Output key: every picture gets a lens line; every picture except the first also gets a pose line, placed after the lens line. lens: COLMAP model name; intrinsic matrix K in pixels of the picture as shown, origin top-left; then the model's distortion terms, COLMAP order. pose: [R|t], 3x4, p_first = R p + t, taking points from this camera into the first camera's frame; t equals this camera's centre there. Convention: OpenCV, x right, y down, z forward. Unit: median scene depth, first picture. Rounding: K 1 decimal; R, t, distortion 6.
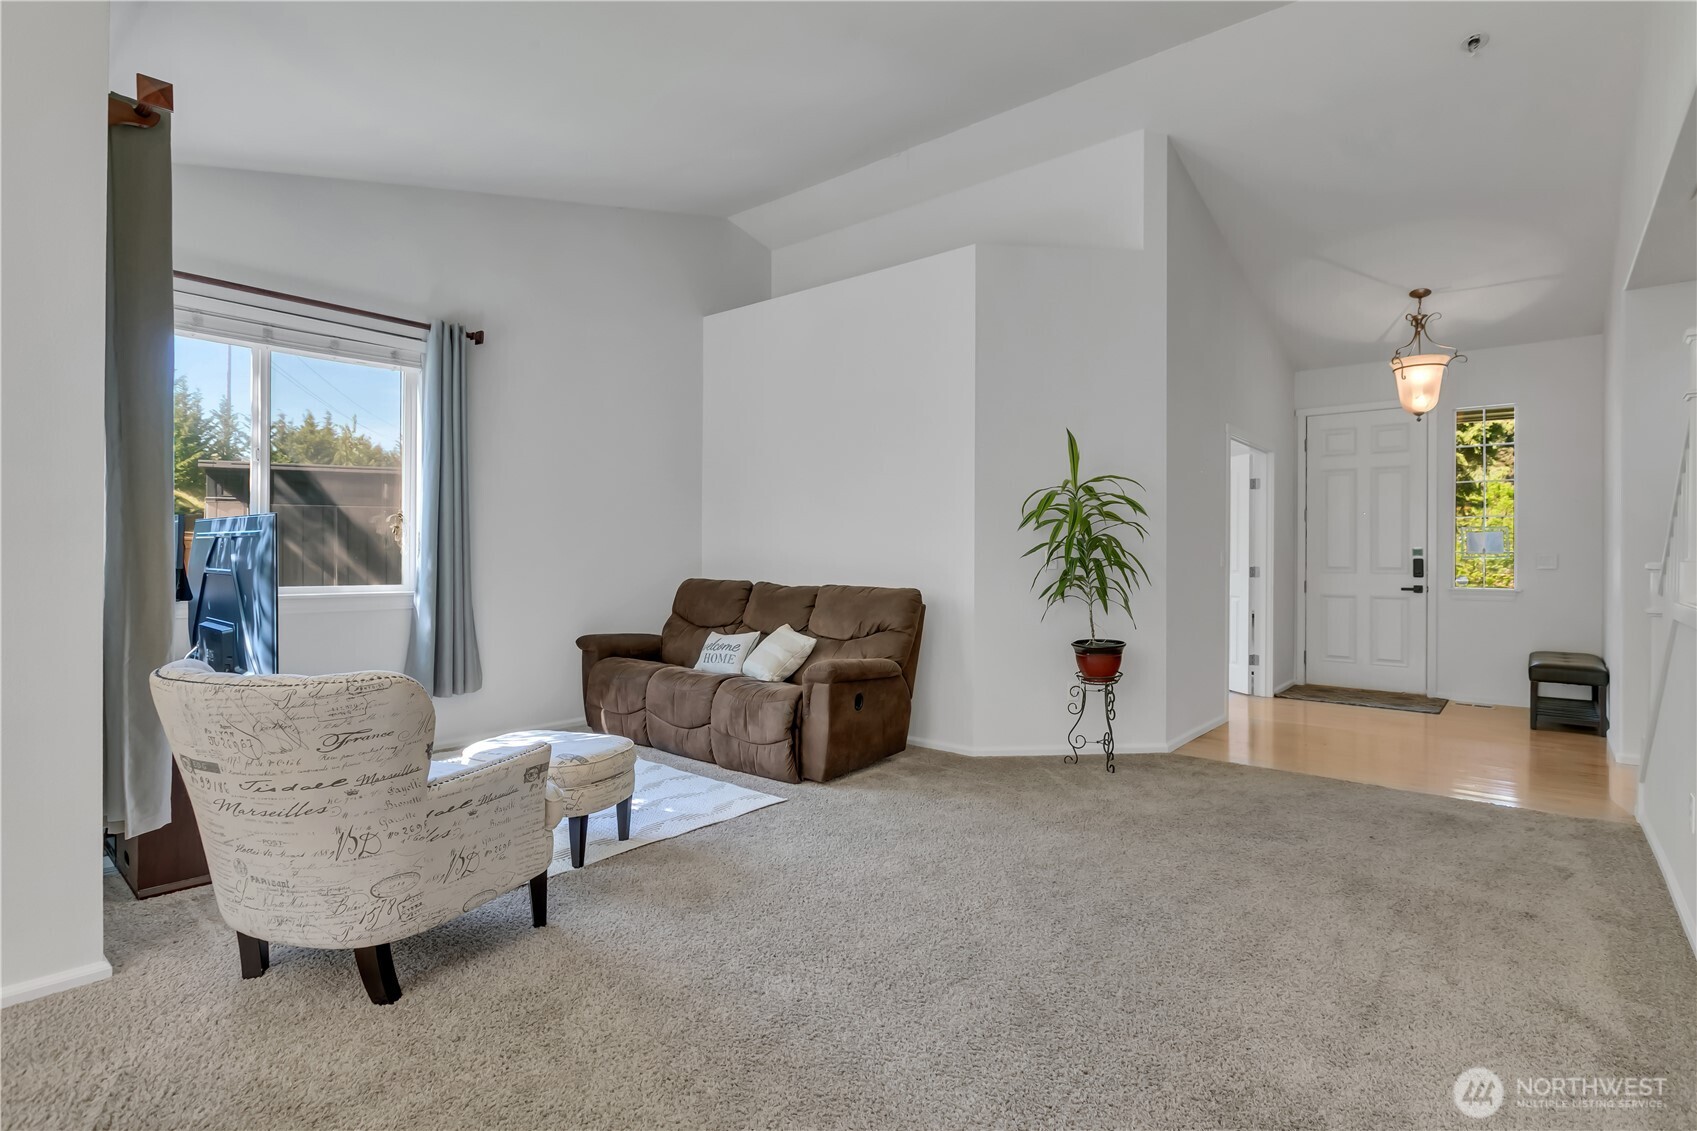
lens RADIAL K [[774.4, 0, 860.8], [0, 774.4, 556.6], [0, 0, 1]] dist [0.001469, 0.000114]
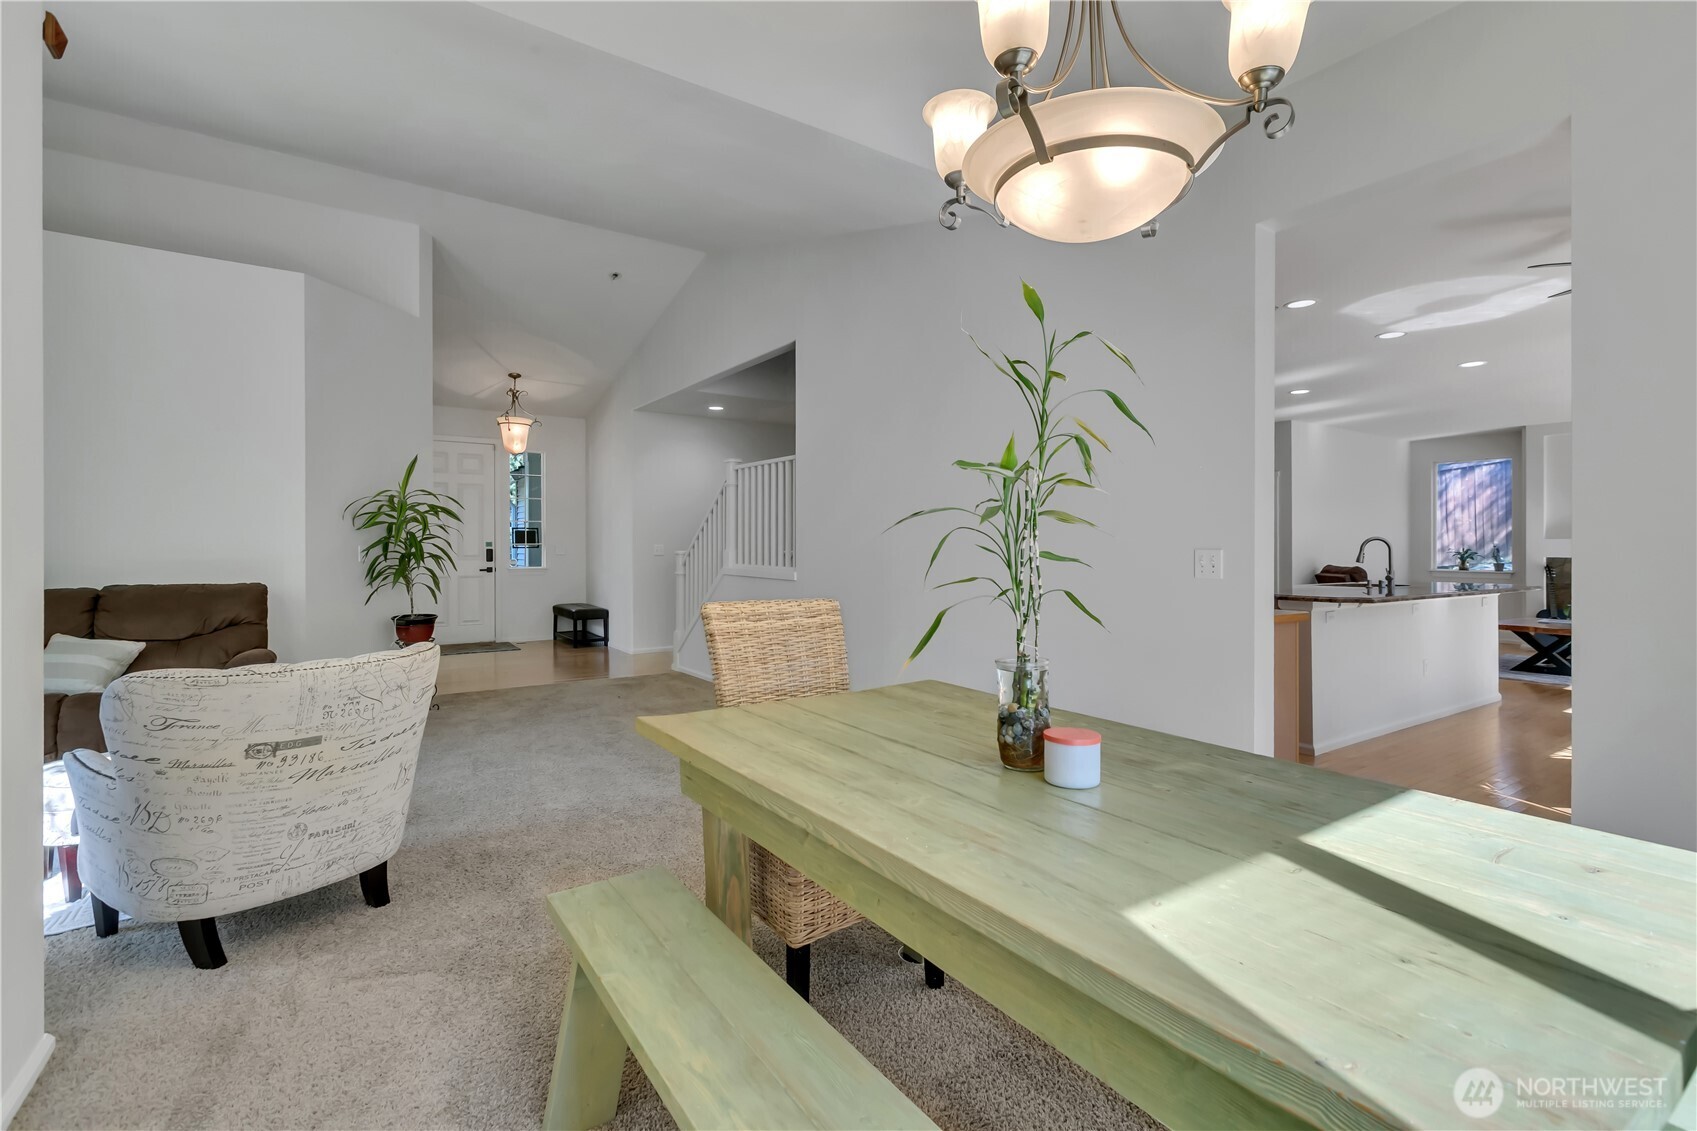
lens RADIAL K [[774.4, 0, 860.8], [0, 774.4, 556.6], [0, 0, 1]] dist [0.001469, 0.000114]
pose [[0.269156, -0.019932, 0.962890, -0.574971], [0.003067, 0.999798, 0.019839, -0.010761], [-0.963092, -0.002386, 0.269163, -0.069218]]
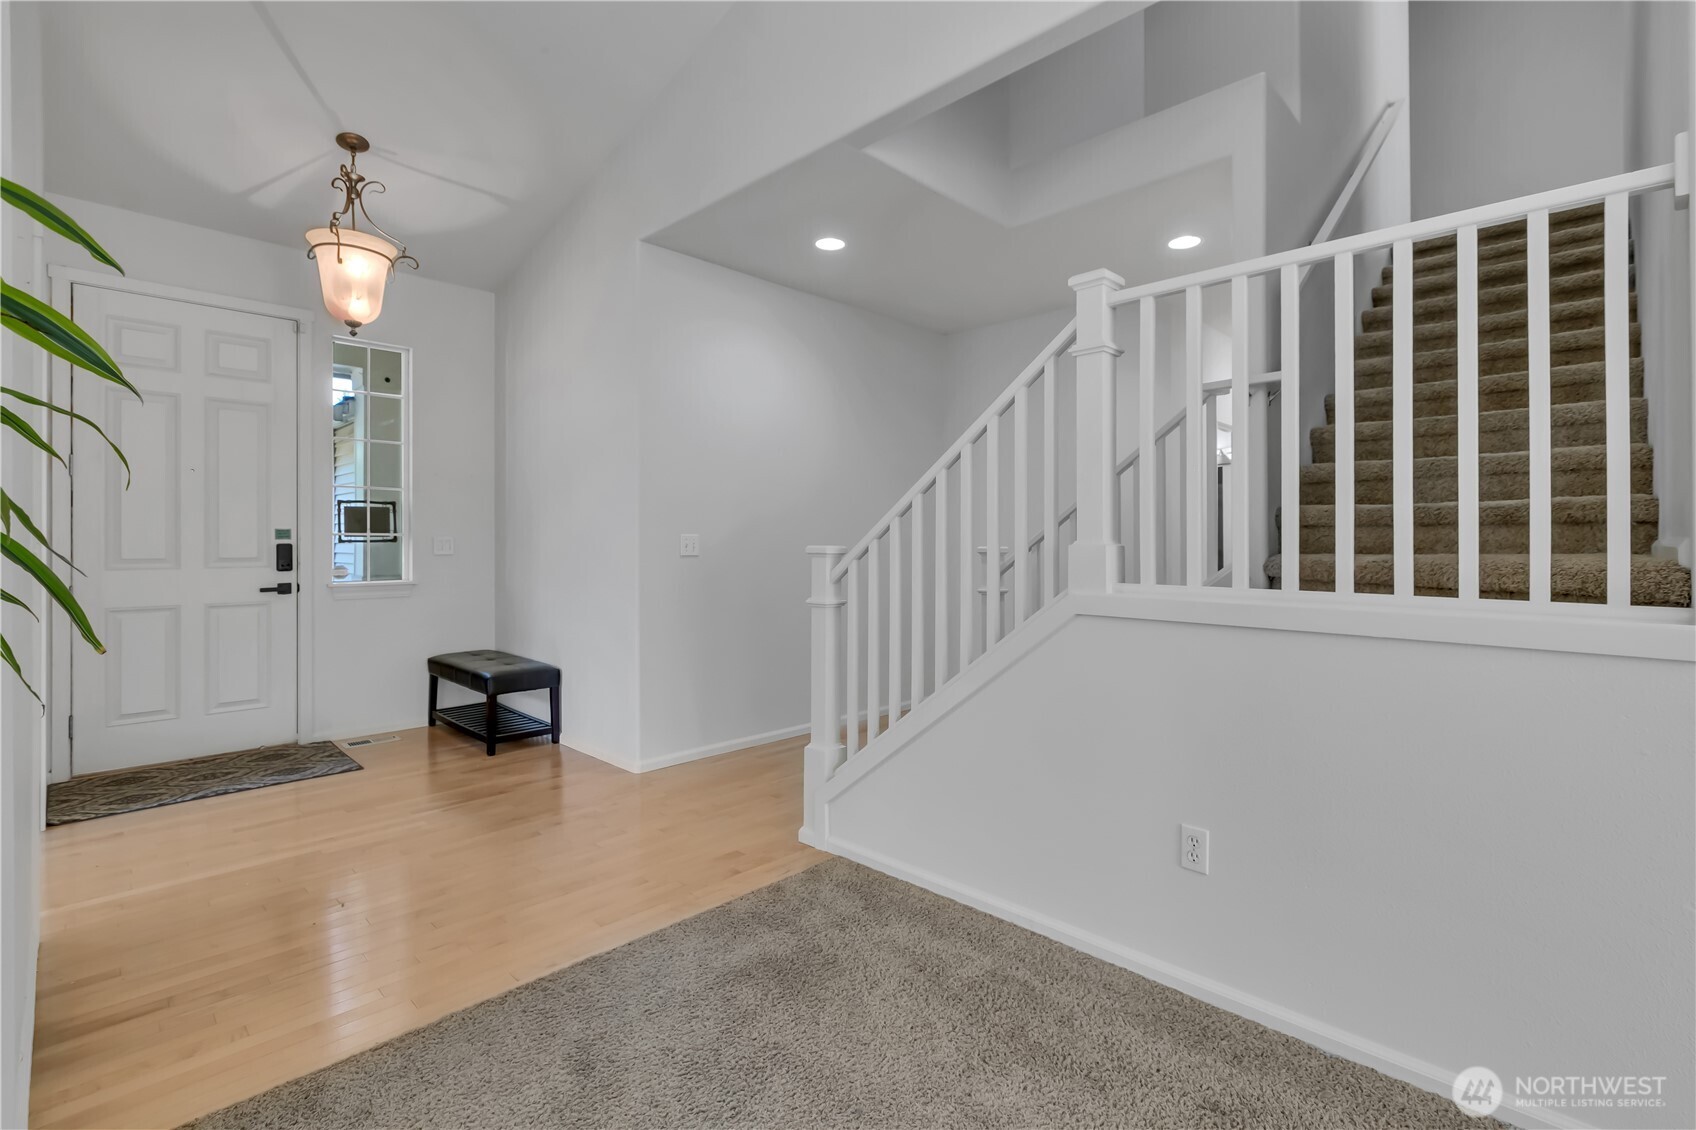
lens RADIAL K [[778.3, 0, 881.2], [0, 778.3, 538.7], [0, 0, 1]] dist [0.000028, 0.000056]
pose [[0.065999, -0.004686, 0.997809, 0.087851], [0.004346, 0.999981, 0.004409, -0.002692], [-0.997810, 0.004045, 0.066018, 0.510401]]
